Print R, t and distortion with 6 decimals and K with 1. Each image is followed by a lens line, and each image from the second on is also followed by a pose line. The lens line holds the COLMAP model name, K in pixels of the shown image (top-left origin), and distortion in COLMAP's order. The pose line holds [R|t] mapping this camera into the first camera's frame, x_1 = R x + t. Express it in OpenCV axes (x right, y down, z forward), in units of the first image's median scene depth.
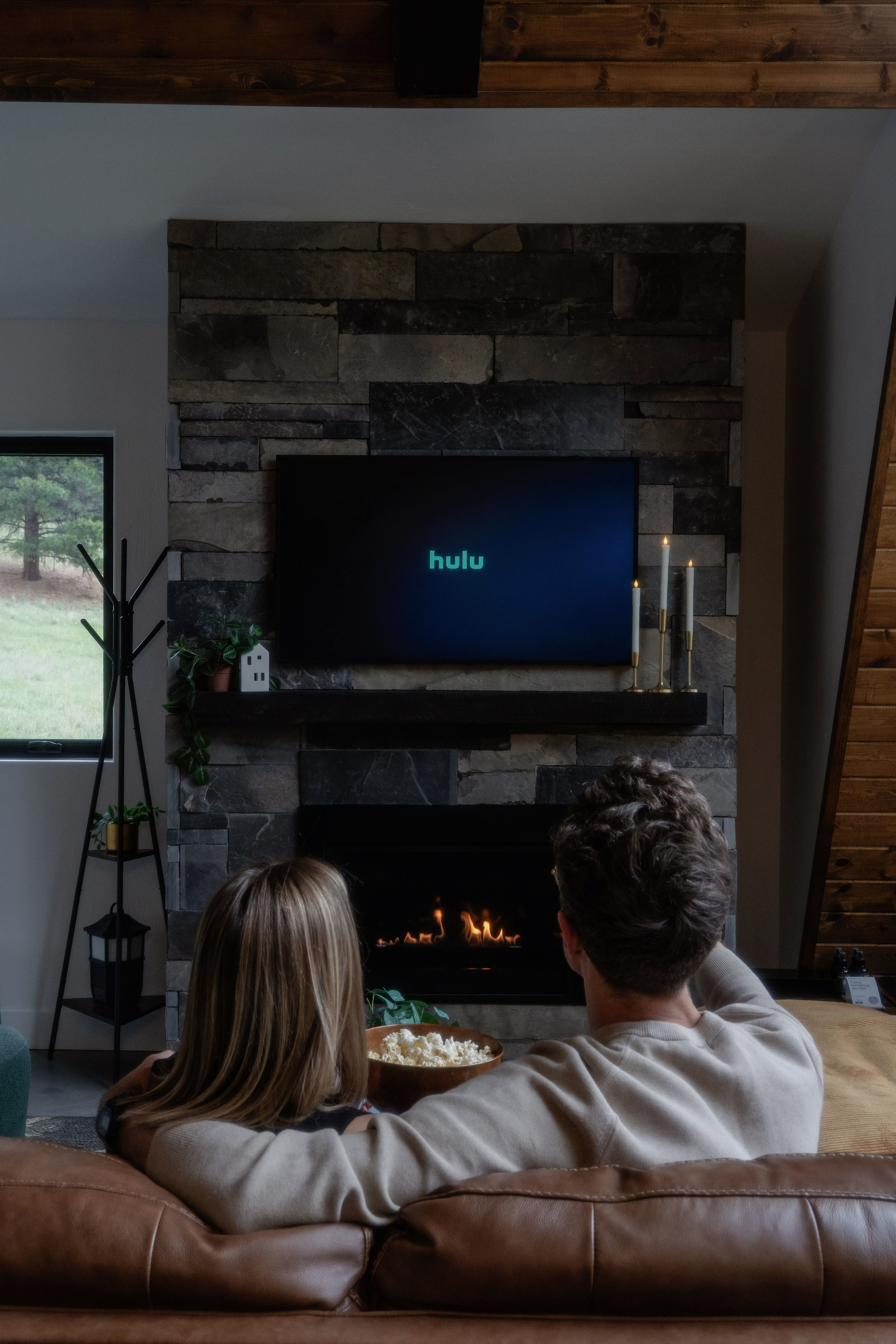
lens RADIAL K [[1476.3, 0, 452.0], [0, 1476.3, 695.2], [0, 0, 1]] dist [0.004415, -0.004489]
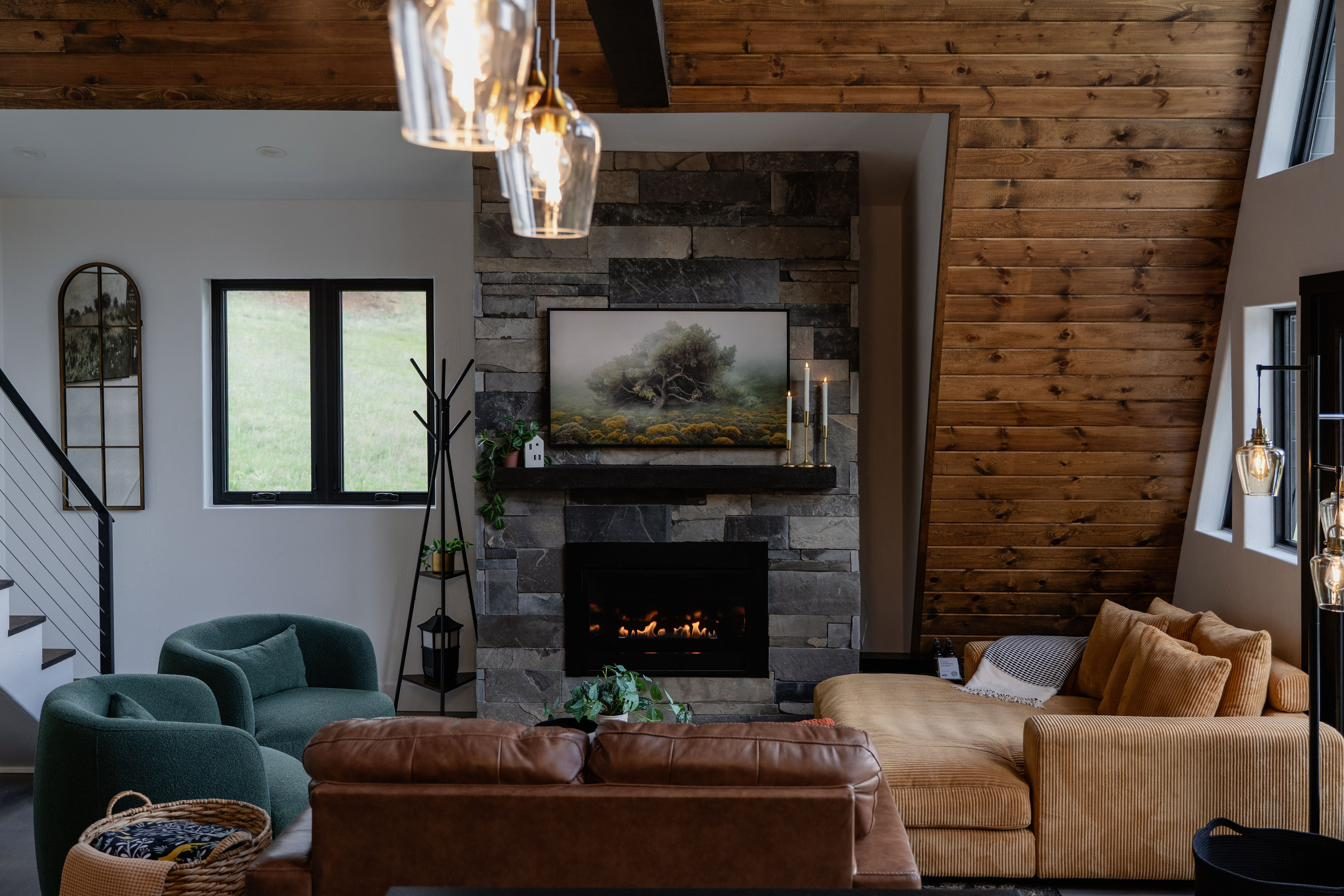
lens RADIAL K [[1637.6, 0, 666.8], [0, 1637.6, 348.1], [0, 0, 1]] dist [0.000658, -0.005841]
pose [[0.998729, -0.011769, -0.049018, 0.082218], [0.011549, 0.999922, -0.004769, -0.113005], [0.049070, 0.004197, 0.998787, -0.643826]]
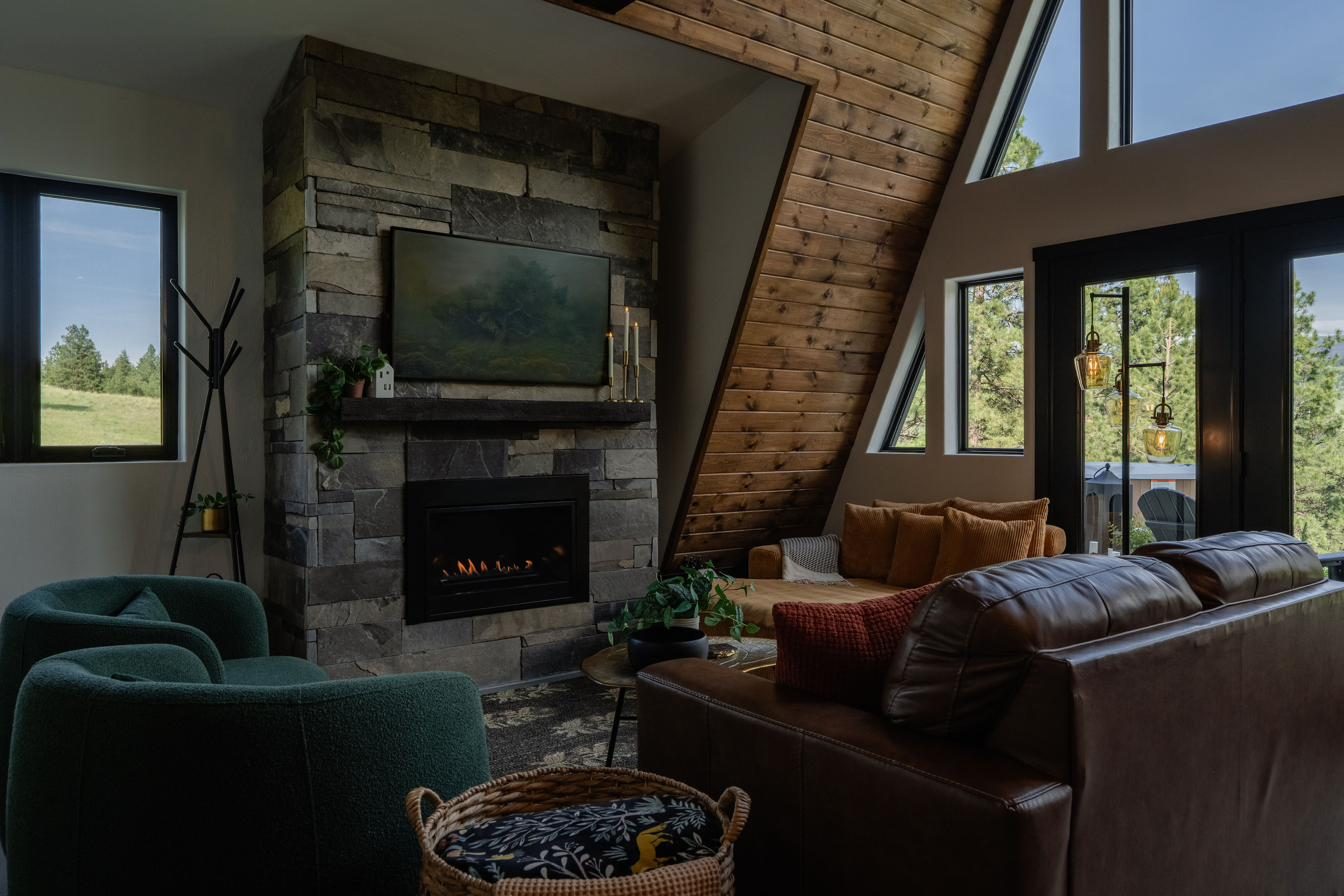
lens RADIAL K [[1046.4, 0, 672.0], [0, 1046.4, 448.0], [0, 0, 1]] dist [0.000569, 0.000264]
pose [[0.748695, -0.012945, 0.662788, -0.572100], [0.021959, 0.999745, -0.005278, 0.054468], [-0.662551, 0.018506, 0.748788, 0.102536]]
